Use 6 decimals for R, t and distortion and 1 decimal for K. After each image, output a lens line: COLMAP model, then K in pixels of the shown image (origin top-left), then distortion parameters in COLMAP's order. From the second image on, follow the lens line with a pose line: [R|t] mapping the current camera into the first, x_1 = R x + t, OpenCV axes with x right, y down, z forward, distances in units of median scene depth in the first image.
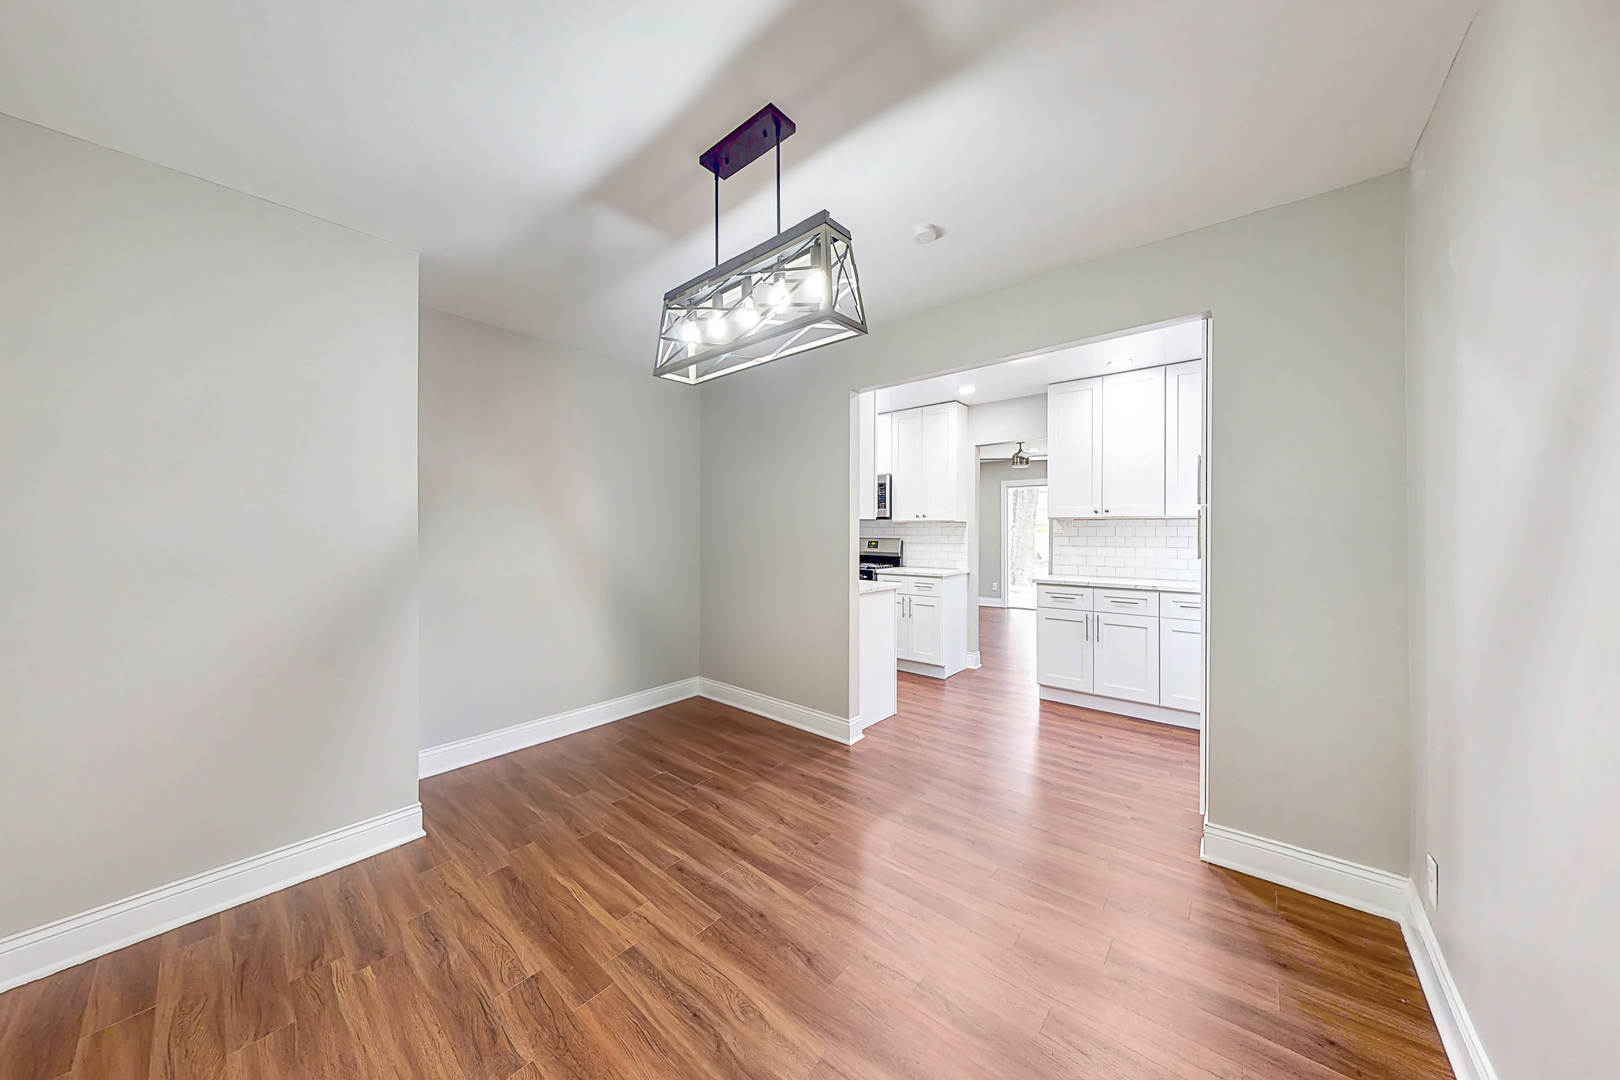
lens RADIAL K [[523.3, 0, 809.4], [0, 523.3, 529.4], [0, 0, 1]] dist [0.002000, 0.000018]
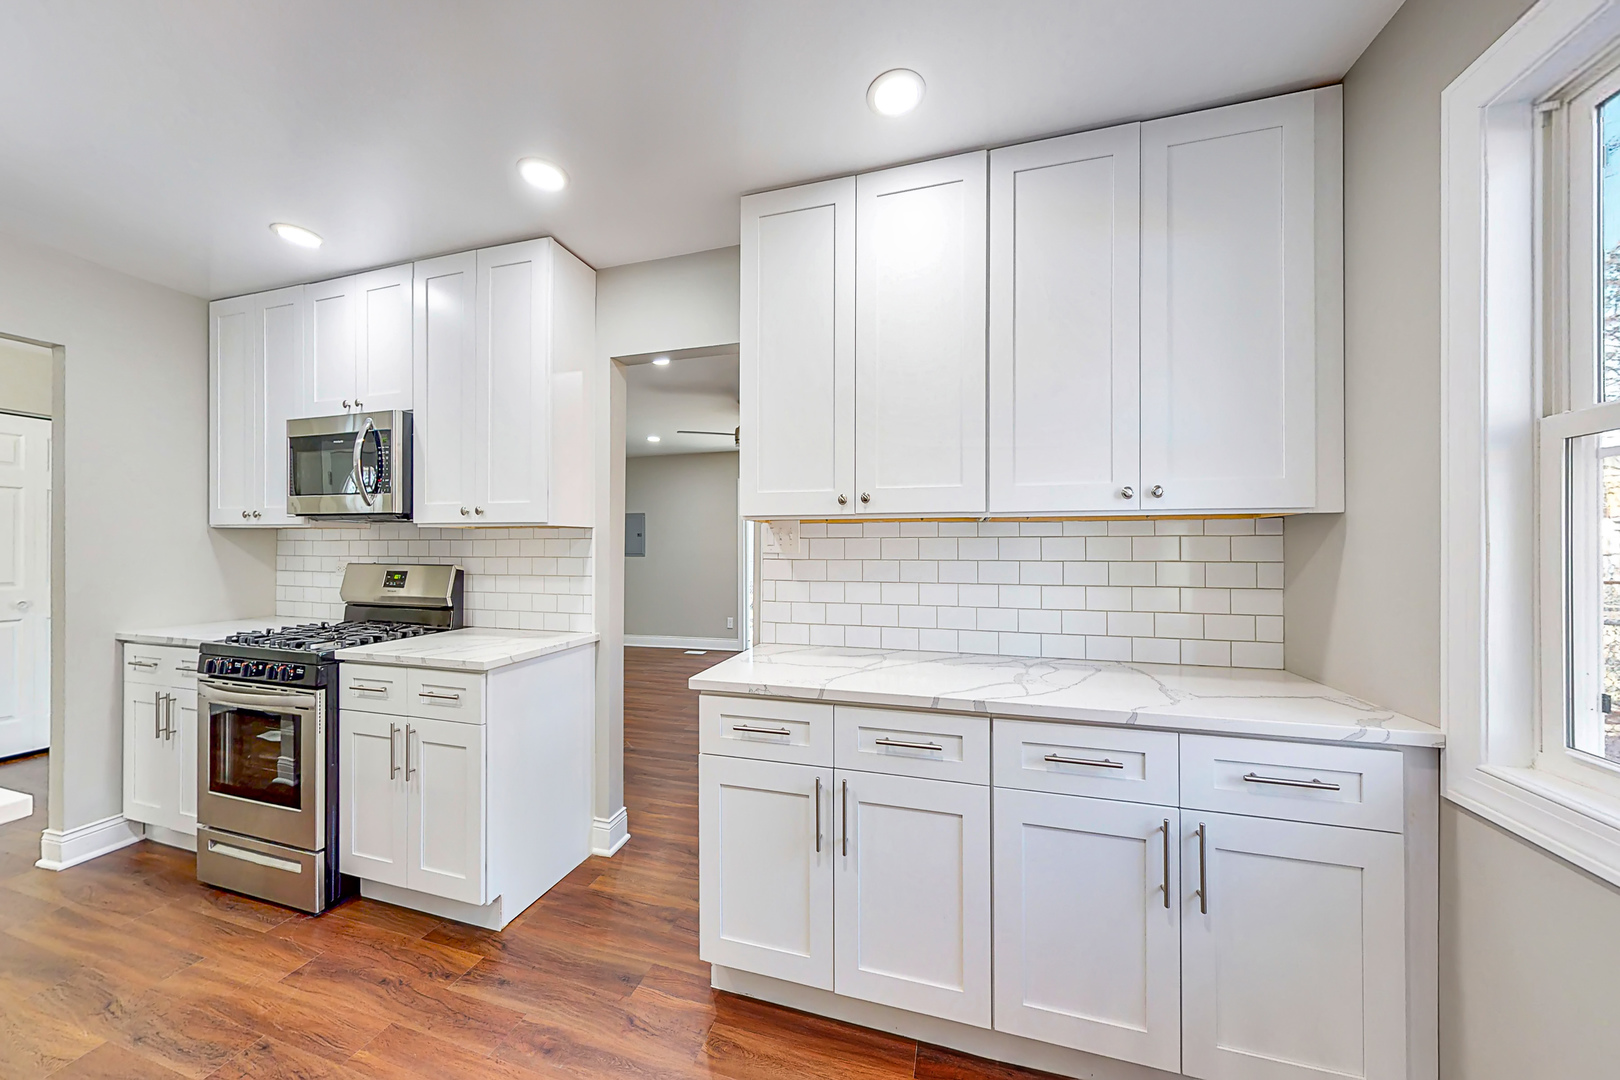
lens RADIAL K [[523.3, 0, 813.8], [0, 523.3, 543.9], [0, 0, 1]] dist [0.002000, 0.000018]
pose [[0.911066, 0.002117, 0.412255, 0.305992], [-0.001486, 0.999997, -0.001850, 0.000286], [-0.412257, 0.001073, 0.911067, 0.543190]]
